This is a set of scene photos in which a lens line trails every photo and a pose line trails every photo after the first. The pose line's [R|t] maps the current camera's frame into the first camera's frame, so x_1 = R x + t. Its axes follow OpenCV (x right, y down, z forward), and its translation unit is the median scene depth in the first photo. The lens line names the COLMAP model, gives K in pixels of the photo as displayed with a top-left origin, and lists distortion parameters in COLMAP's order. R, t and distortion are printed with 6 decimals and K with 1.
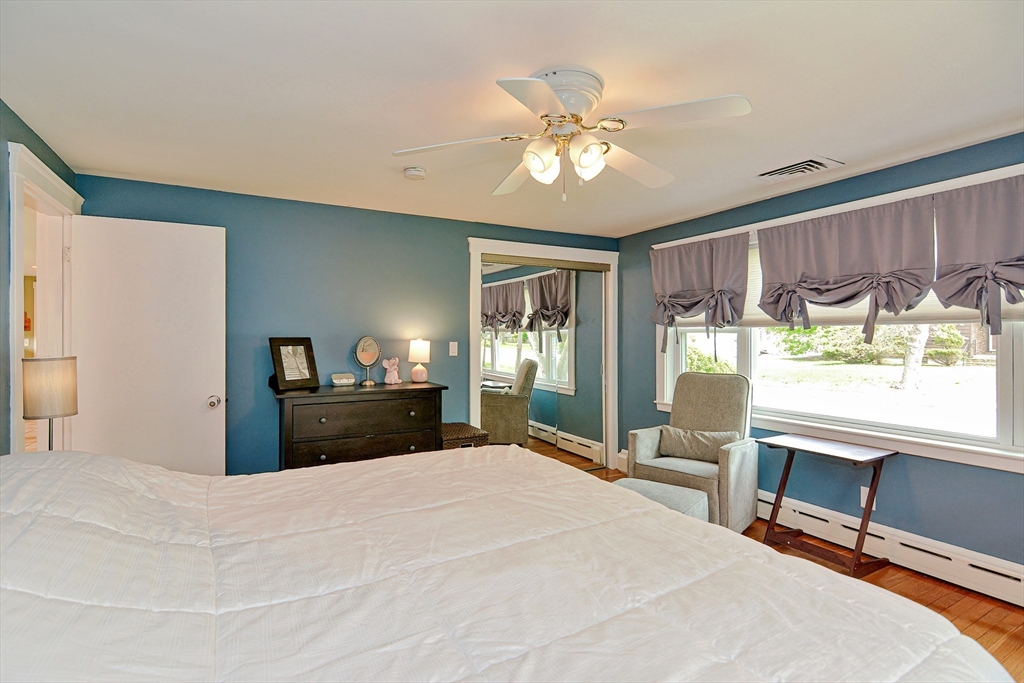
lens RADIAL K [[502.2, 0, 518.0], [0, 502.2, 335.7], [0, 0, 1]] dist [-0.002620, -0.000499]
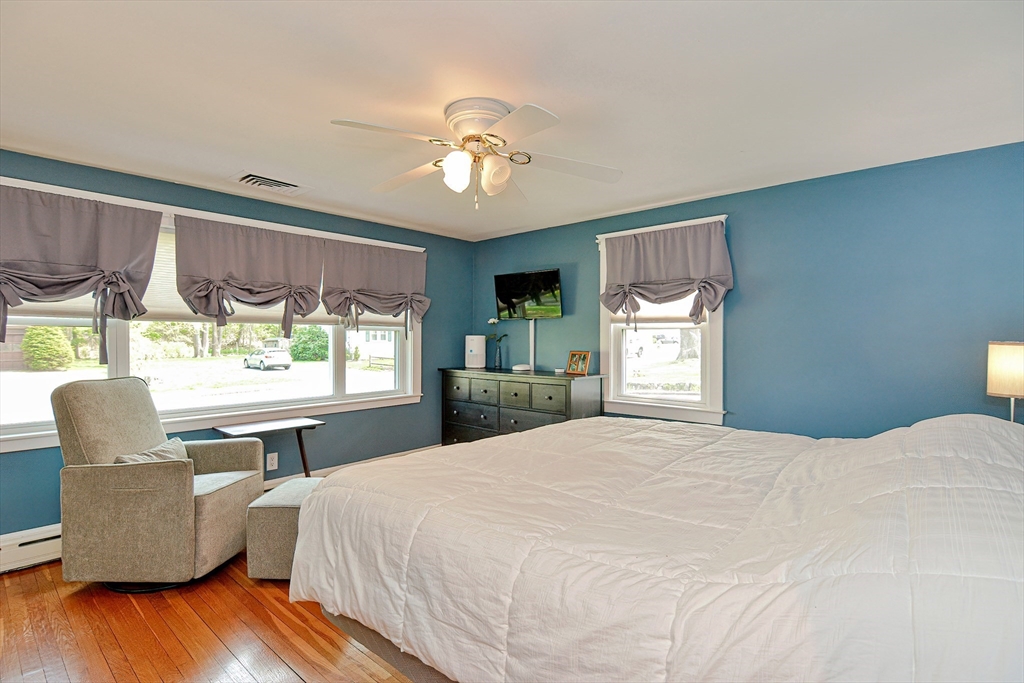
lens RADIAL K [[502.2, 0, 517.6], [0, 502.2, 346.4], [0, 0, 1]] dist [-0.002620, -0.000499]
pose [[-0.295405, 0.004892, 0.955360, -0.644365], [0.006304, 0.999975, -0.003172, 0.039987], [-0.955351, 0.005086, -0.295429, 0.759929]]
